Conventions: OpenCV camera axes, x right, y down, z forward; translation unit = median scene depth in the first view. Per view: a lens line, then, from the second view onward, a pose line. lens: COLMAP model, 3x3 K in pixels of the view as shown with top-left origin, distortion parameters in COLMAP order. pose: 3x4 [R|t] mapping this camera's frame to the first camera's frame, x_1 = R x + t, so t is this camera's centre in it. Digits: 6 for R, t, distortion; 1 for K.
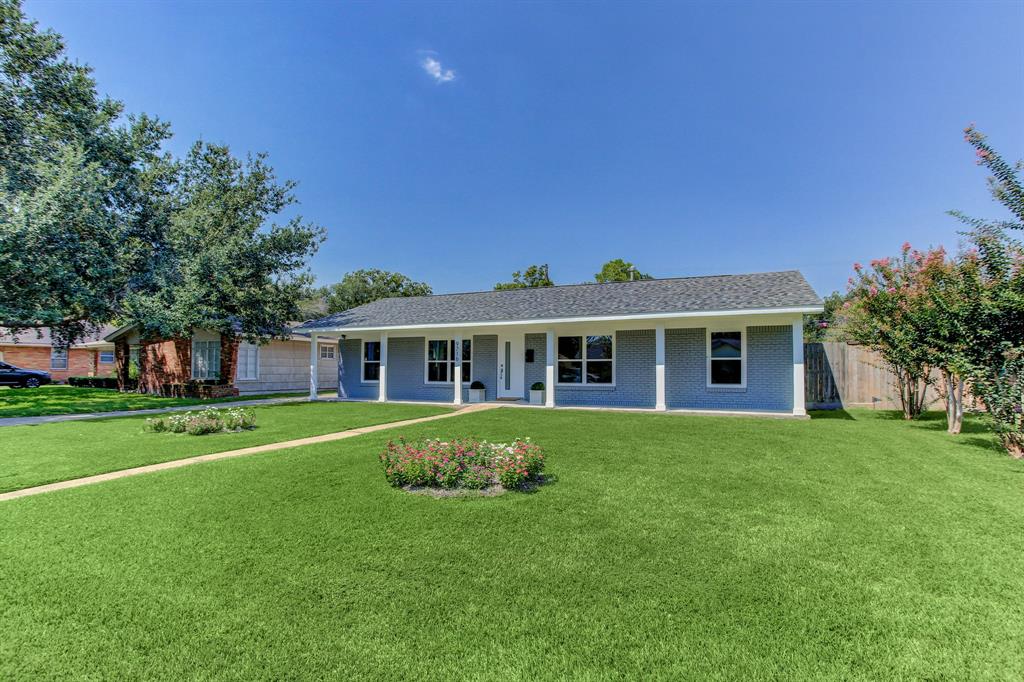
lens RADIAL K [[489.3, 0, 512.3], [0, 489.3, 357.9], [0, 0, 1]] dist [-0.149180, -0.000044]
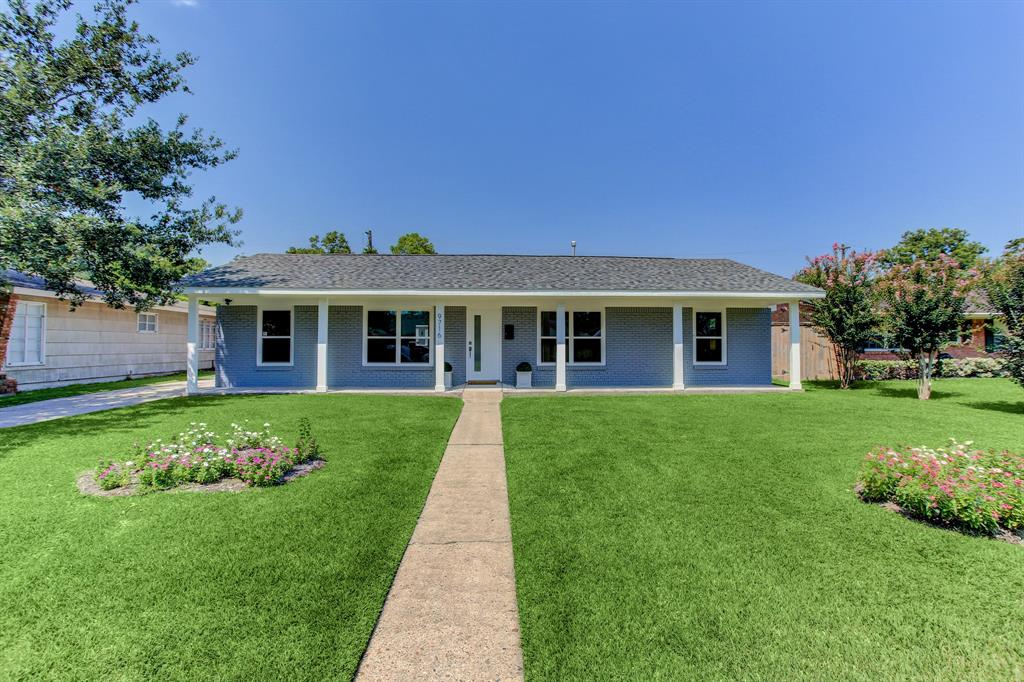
lens RADIAL K [[501.7, 0, 512.1], [0, 501.7, 337.1], [0, 0, 1]] dist [-0.058992, -0.000504]
pose [[0.883152, 0.009224, 0.468996, -0.373811], [-0.010300, 0.999947, -0.000272, 0.004534], [-0.468973, -0.004590, 0.883200, 0.192823]]
